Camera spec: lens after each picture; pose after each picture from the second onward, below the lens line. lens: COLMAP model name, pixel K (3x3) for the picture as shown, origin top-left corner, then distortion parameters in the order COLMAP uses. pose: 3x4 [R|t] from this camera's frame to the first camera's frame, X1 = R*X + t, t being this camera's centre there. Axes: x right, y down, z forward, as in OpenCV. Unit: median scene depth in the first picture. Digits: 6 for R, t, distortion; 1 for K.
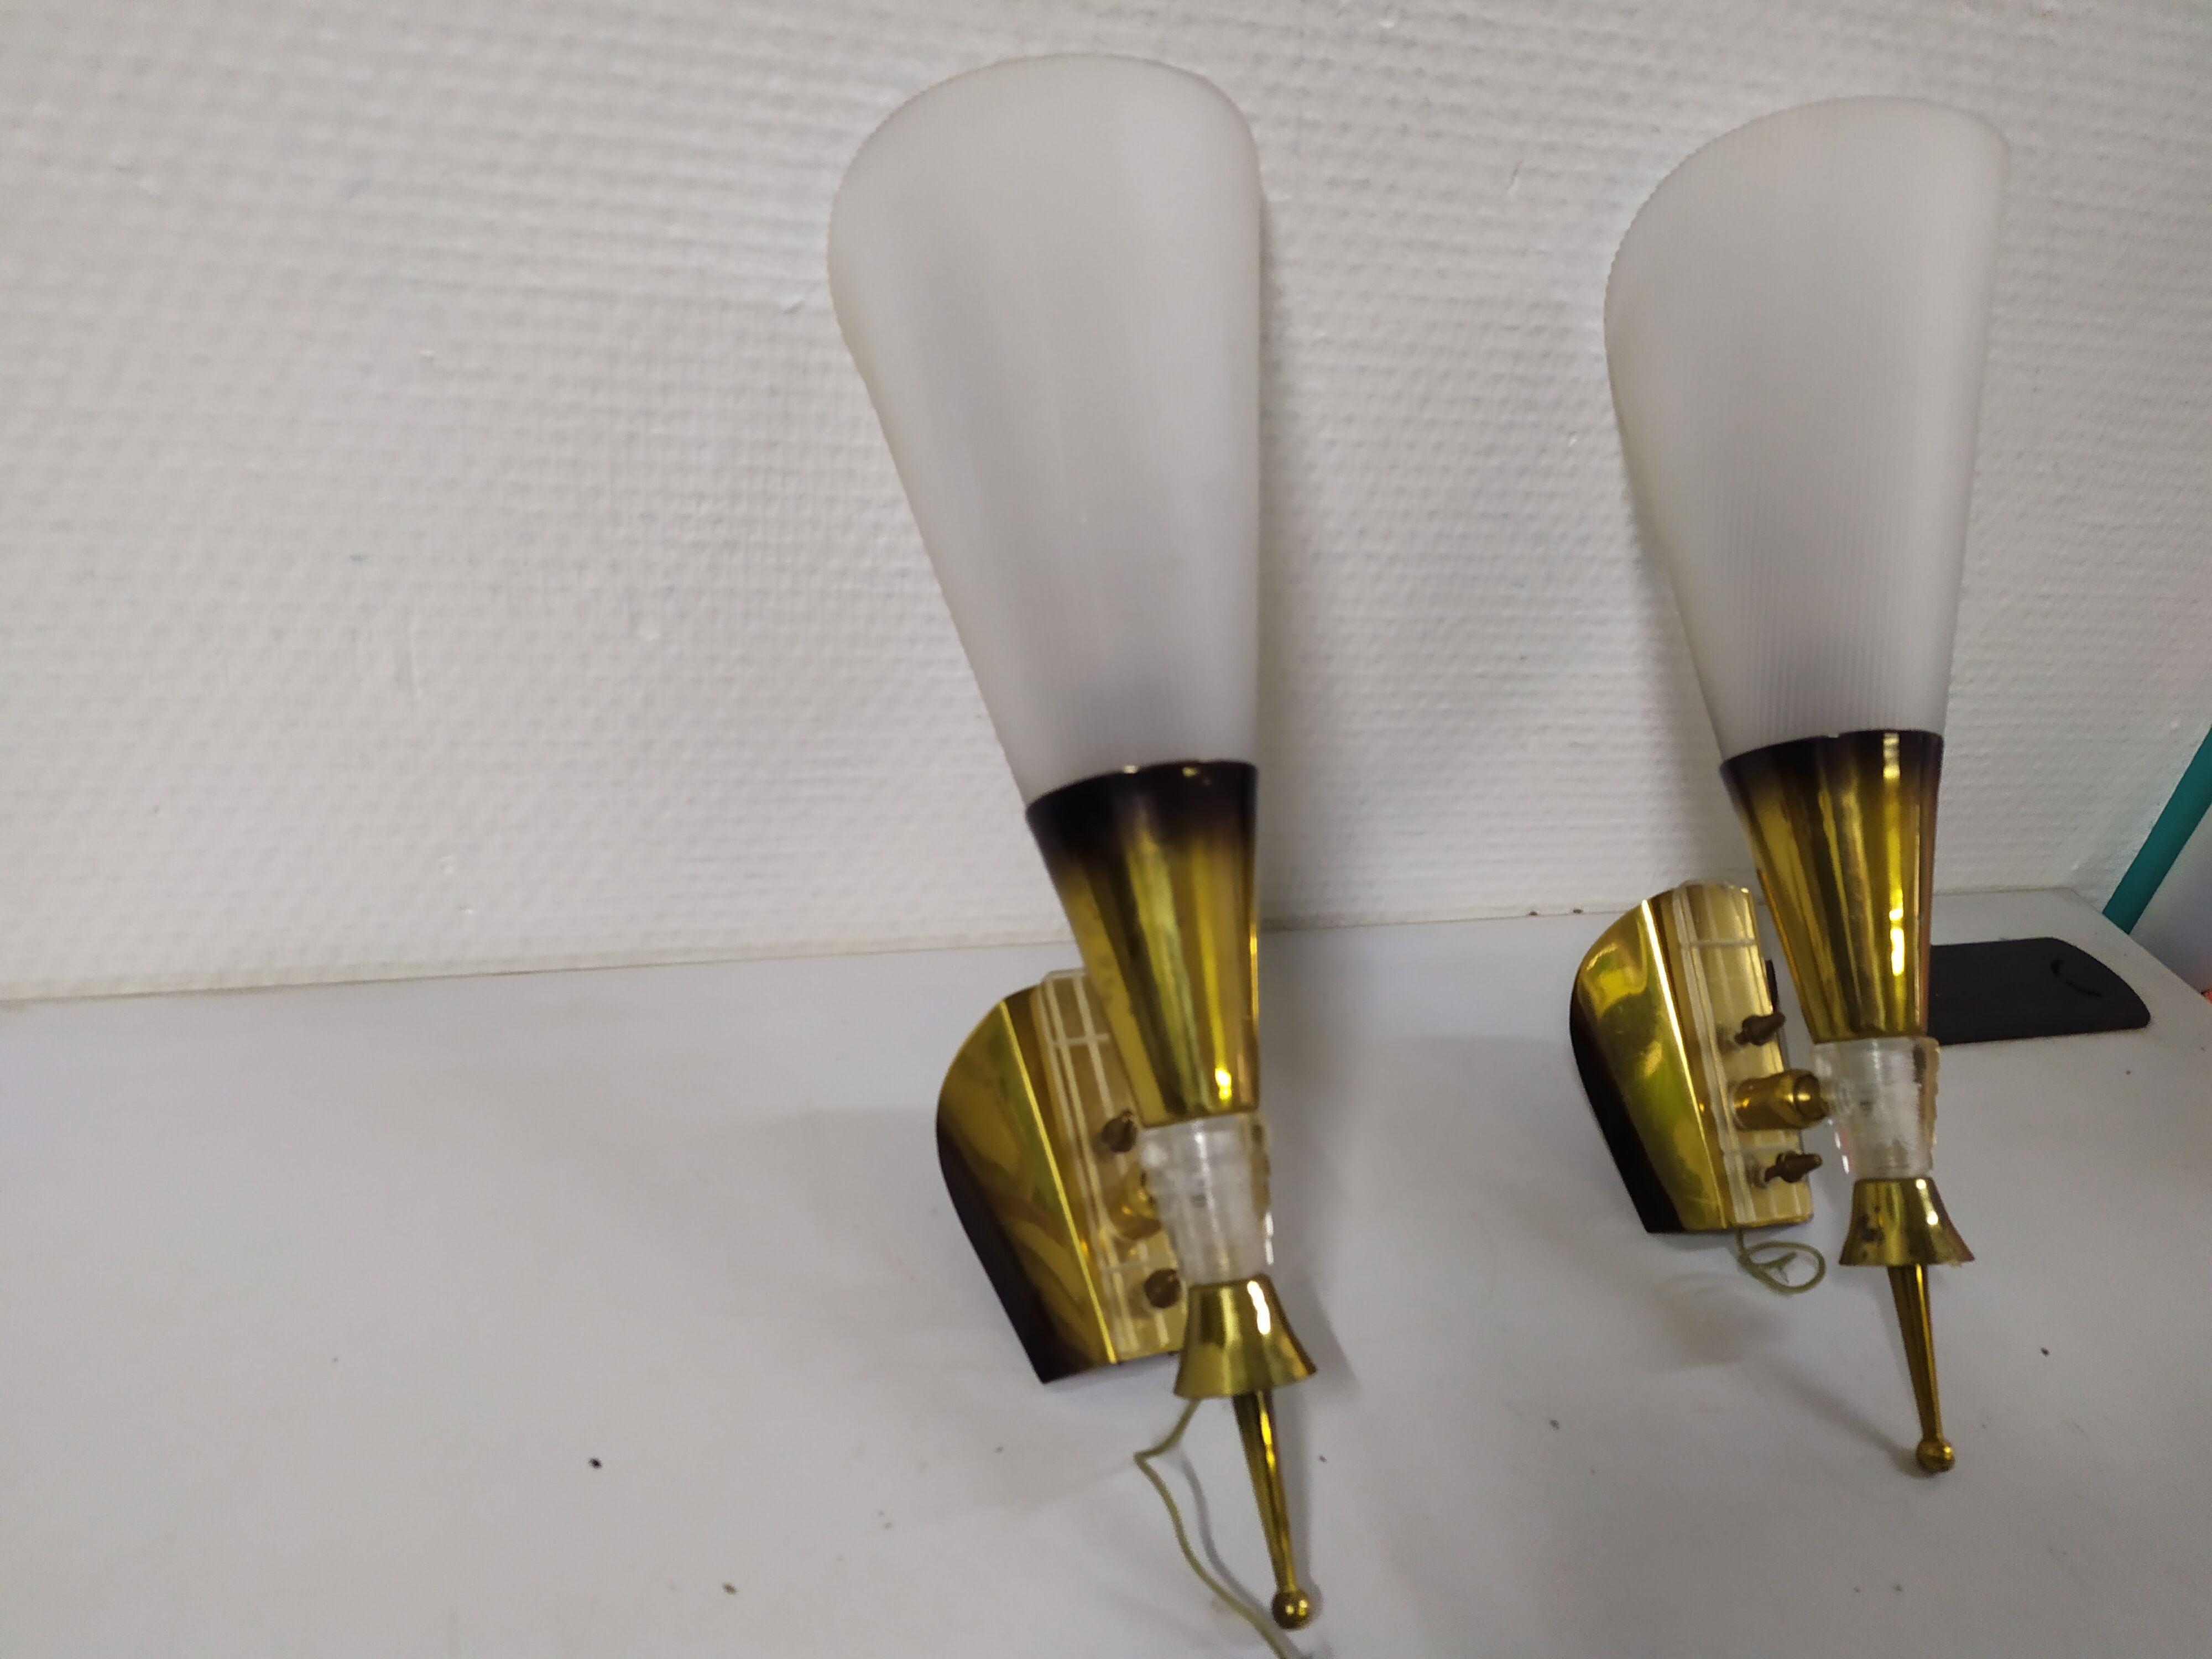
lens RADIAL K [[1701.2, 0, 1173.3], [0, 1701.2, 822.1], [0, 0, 1]] dist [0.058410, -0.006870]
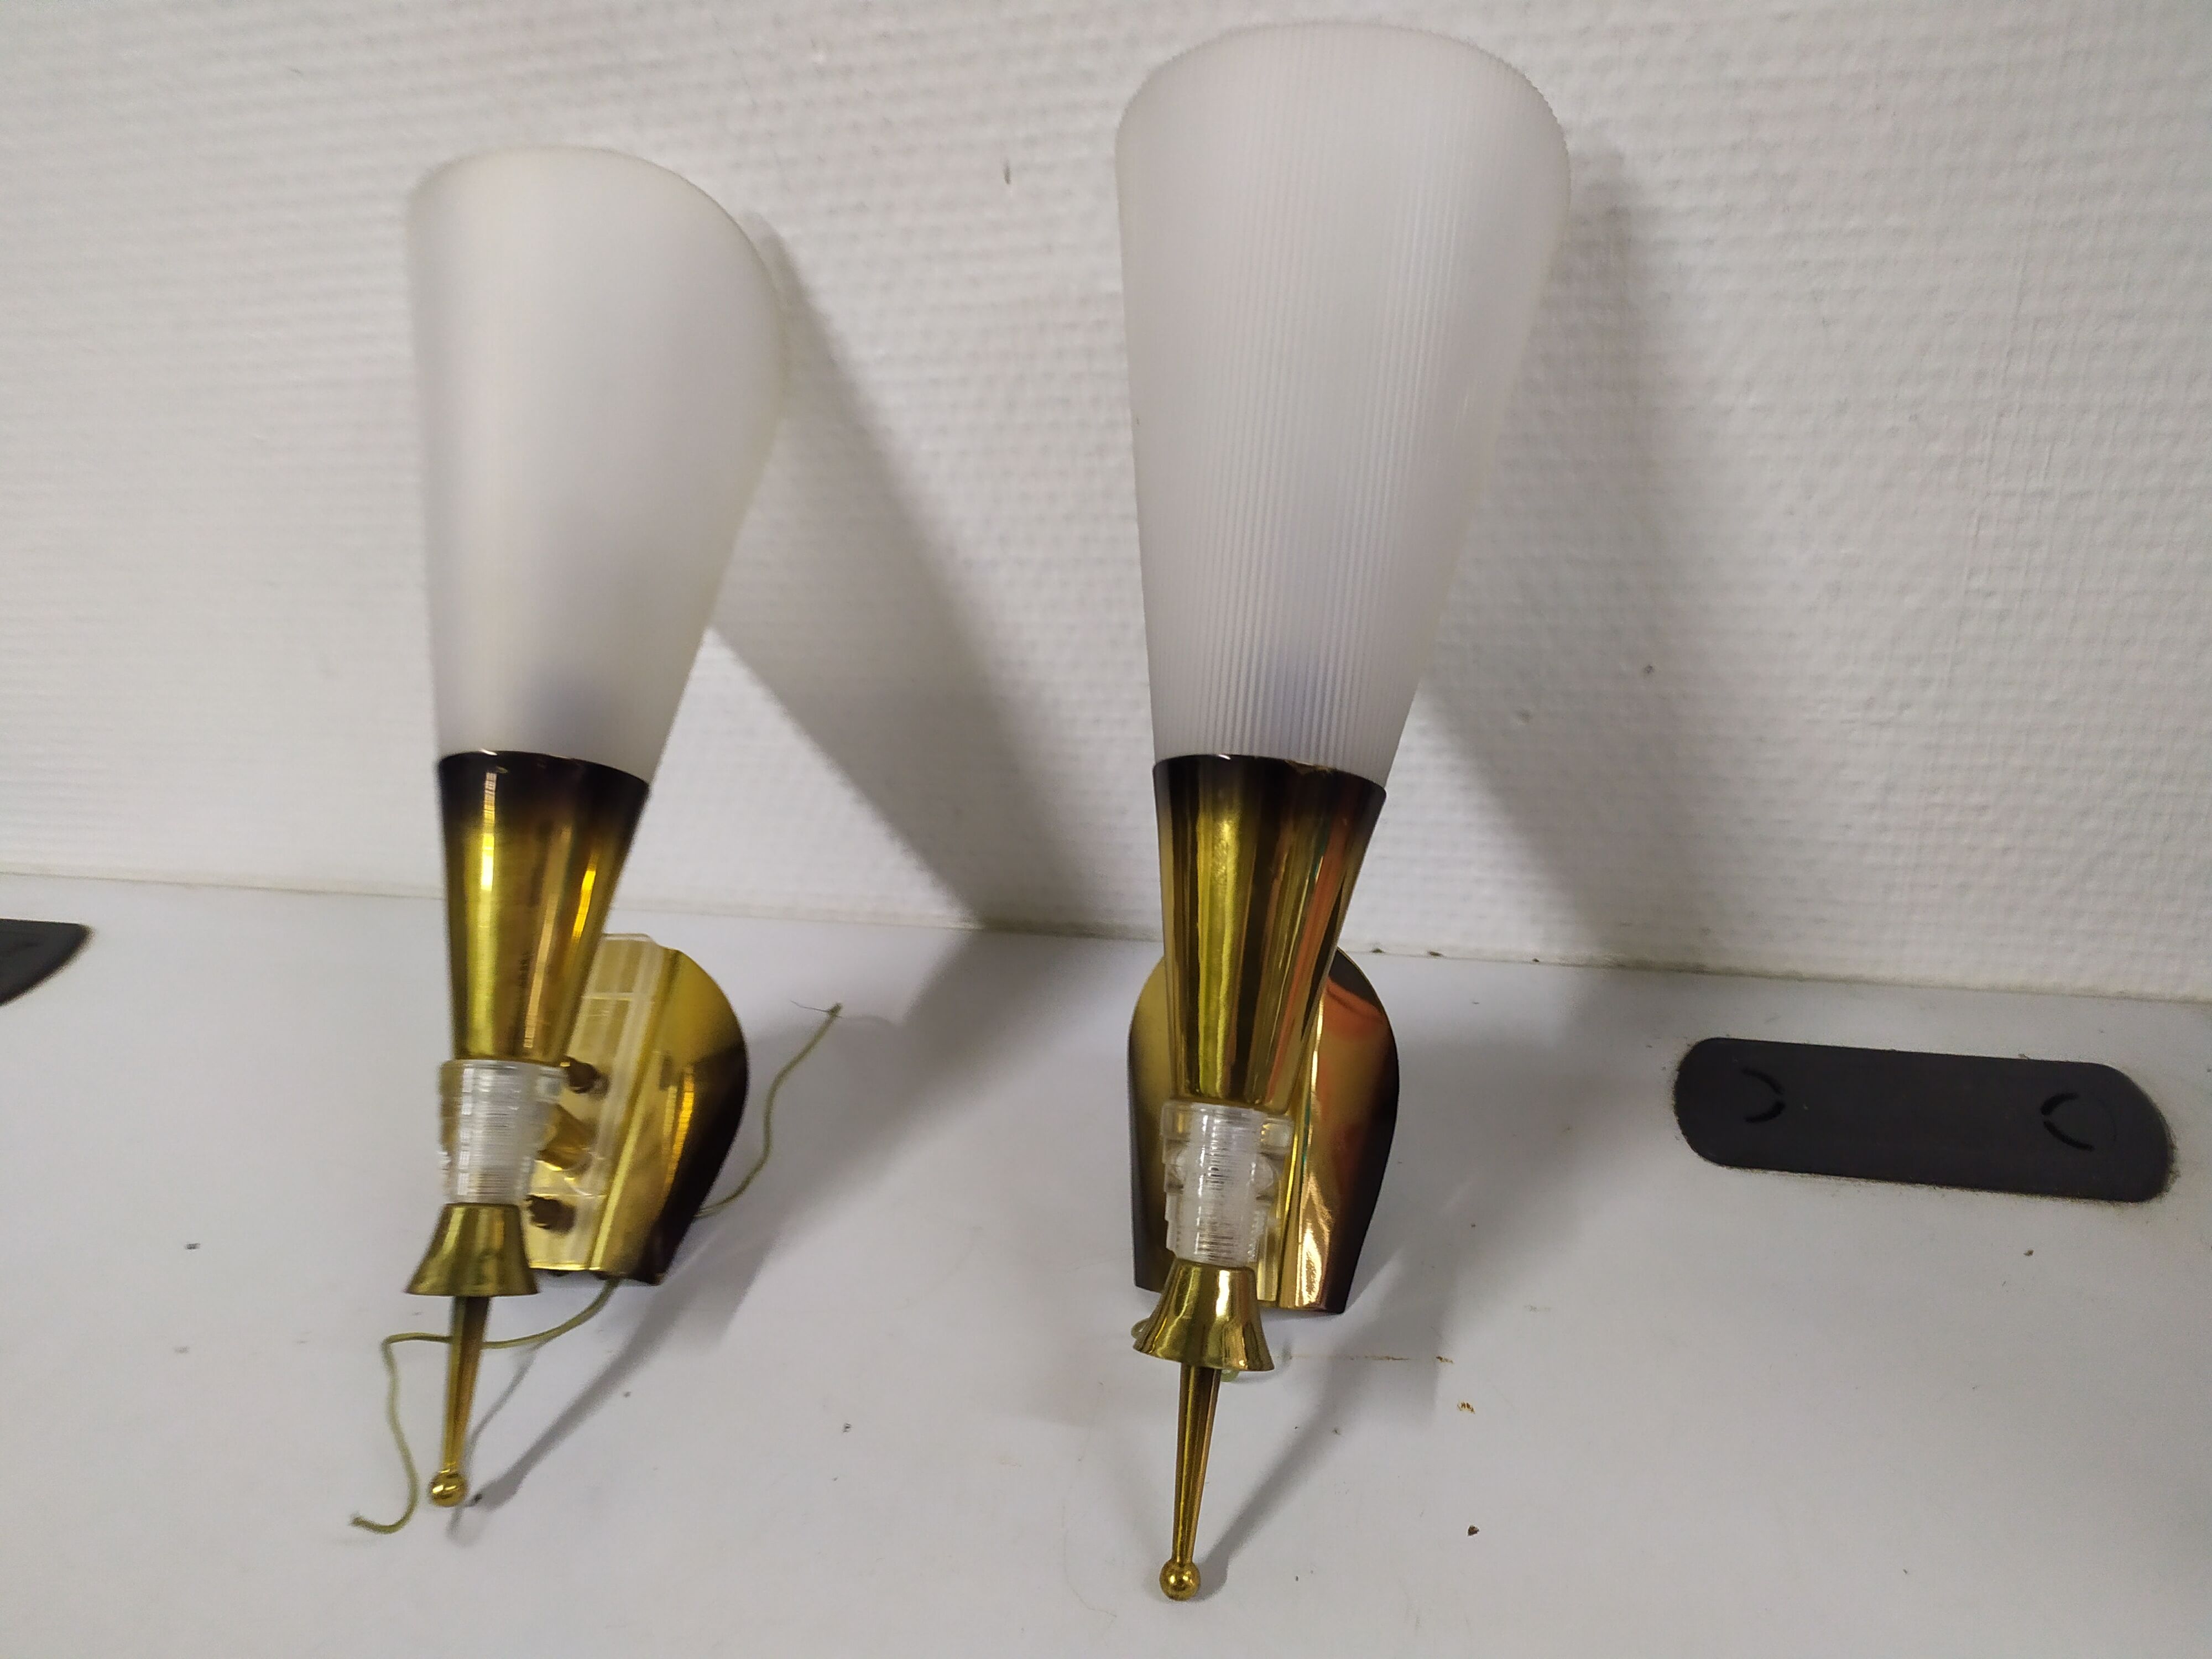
lens RADIAL K [[1701.2, 0, 1117.5], [0, 1701.2, 829.4], [0, 0, 1]] dist [0.058410, -0.006870]
pose [[0.806936, 0.064851, -0.587068, 0.841094], [-0.068389, 0.997527, 0.016191, -0.020939], [0.586667, 0.027085, 0.809375, 0.246278]]
